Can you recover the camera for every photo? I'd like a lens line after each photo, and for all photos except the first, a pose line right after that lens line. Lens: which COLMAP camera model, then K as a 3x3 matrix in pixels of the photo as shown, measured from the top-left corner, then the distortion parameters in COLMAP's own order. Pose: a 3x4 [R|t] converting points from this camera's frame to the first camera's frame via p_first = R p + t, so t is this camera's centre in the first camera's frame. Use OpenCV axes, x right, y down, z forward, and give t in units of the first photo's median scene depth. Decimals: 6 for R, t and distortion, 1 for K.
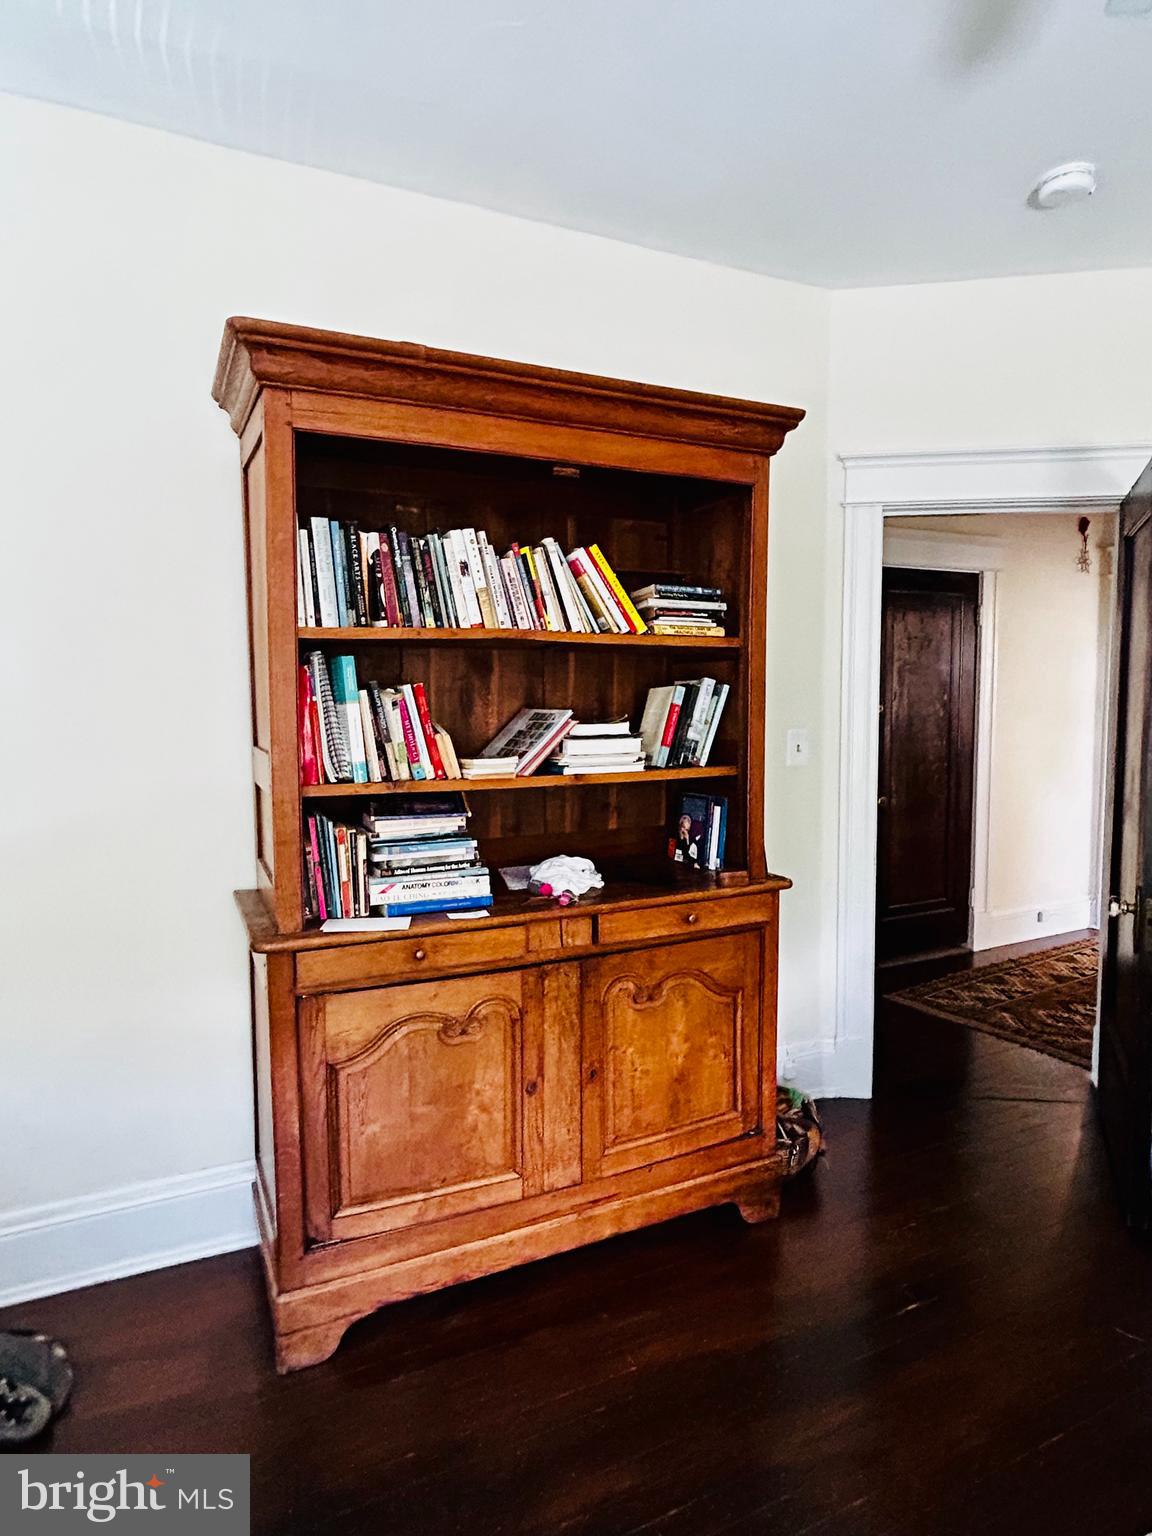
lens RADIAL K [[911.9, 0, 576.3], [0, 911.9, 765.0], [0, 0, 1]] dist [0.000130, -0.000231]
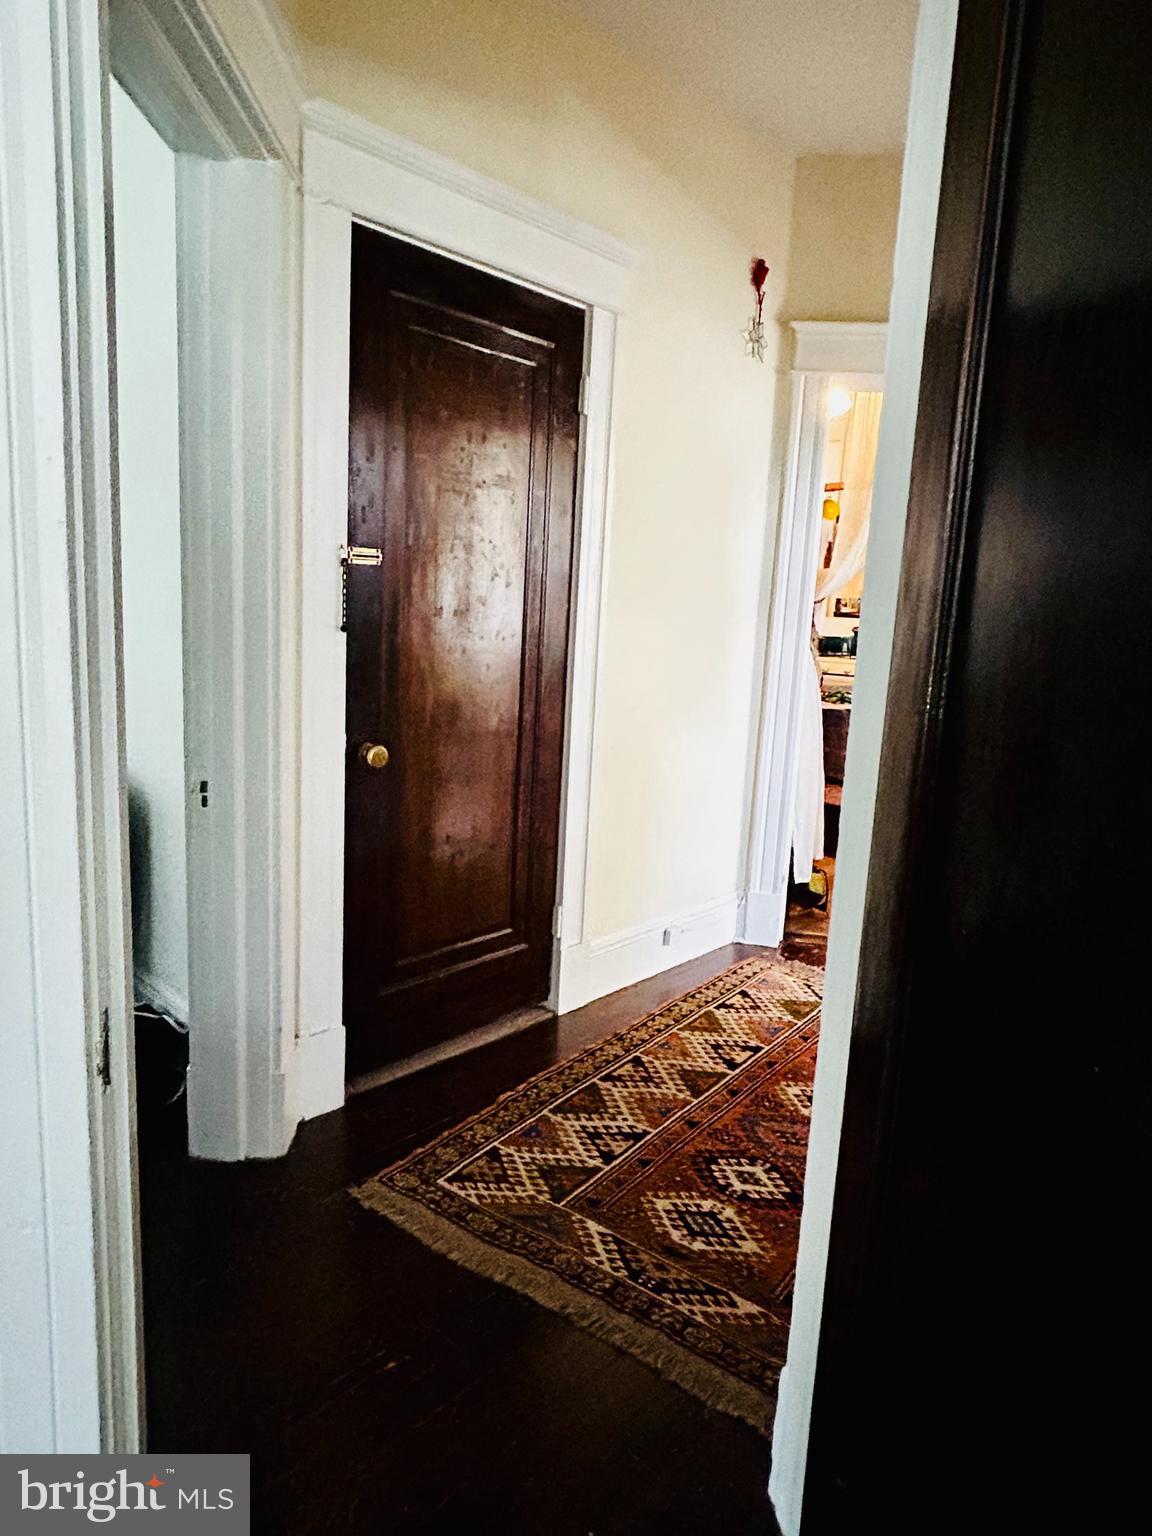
lens RADIAL K [[911.9, 0, 574.8], [0, 911.9, 767.4], [0, 0, 1]] dist [0.000130, -0.000231]
pose [[0.933438, -0.007074, 0.358668, 0.259529], [-0.028008, 0.995317, 0.092521, -0.001424], [-0.357643, -0.096408, 0.928869, 0.518617]]
